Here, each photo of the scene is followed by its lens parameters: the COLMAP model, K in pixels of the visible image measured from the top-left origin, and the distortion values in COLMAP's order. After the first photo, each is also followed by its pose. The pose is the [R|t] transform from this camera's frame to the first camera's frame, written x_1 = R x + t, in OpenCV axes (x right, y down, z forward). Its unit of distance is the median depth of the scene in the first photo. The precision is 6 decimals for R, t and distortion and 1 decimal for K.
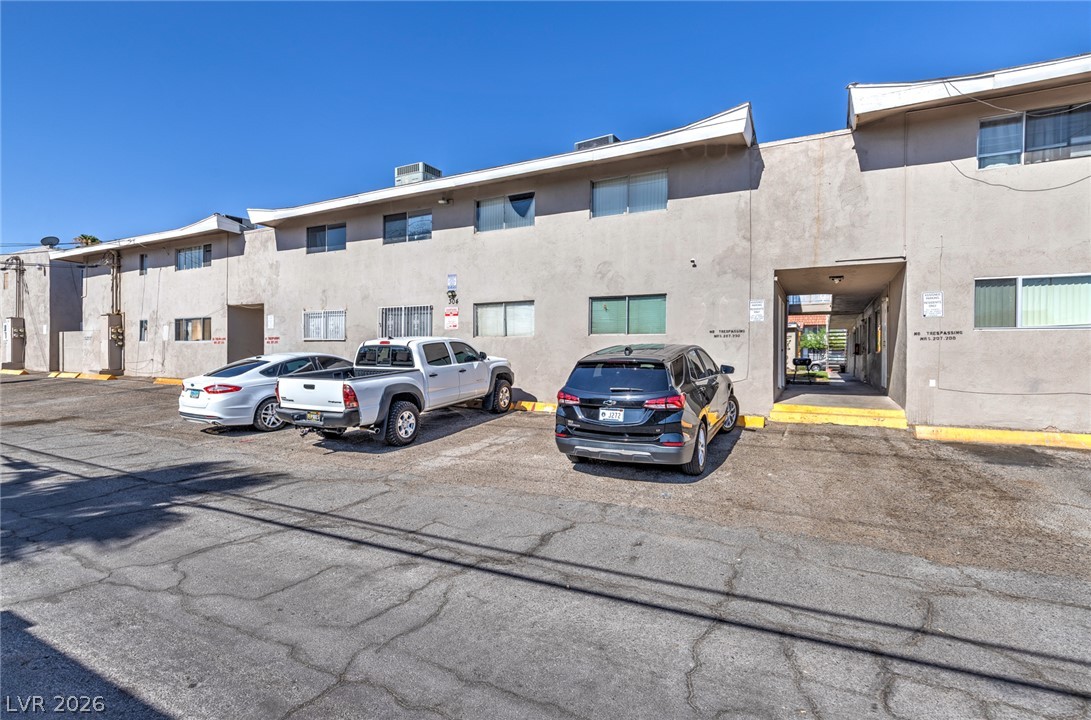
lens RADIAL K [[559.3, 0, 545.5], [0, 559.3, 360.0], [0, 0, 1]] dist [-0.000877, -0.000498]
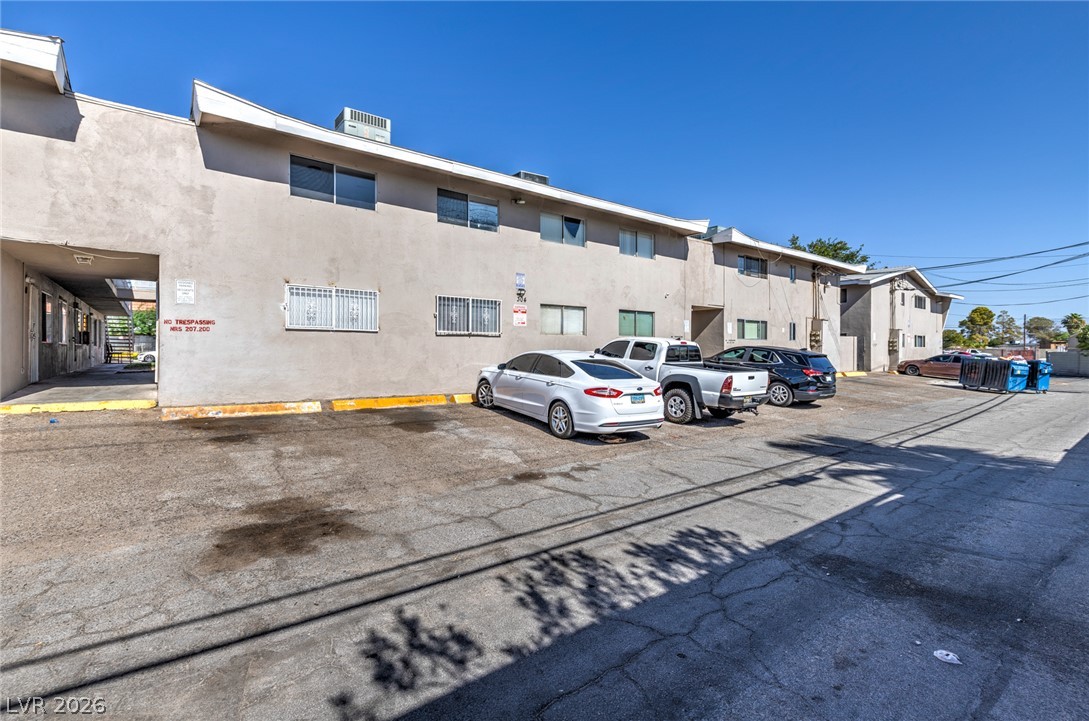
lens RADIAL K [[508.9, 0, 544.5], [0, 508.9, 360.5], [0, 0, 1]] dist [0.005288, 0.000848]
pose [[0.376901, -0.025825, 0.925894, -0.997148], [0.003359, 0.999643, 0.026515, -0.015112], [-0.926248, -0.006884, 0.376853, 0.579203]]
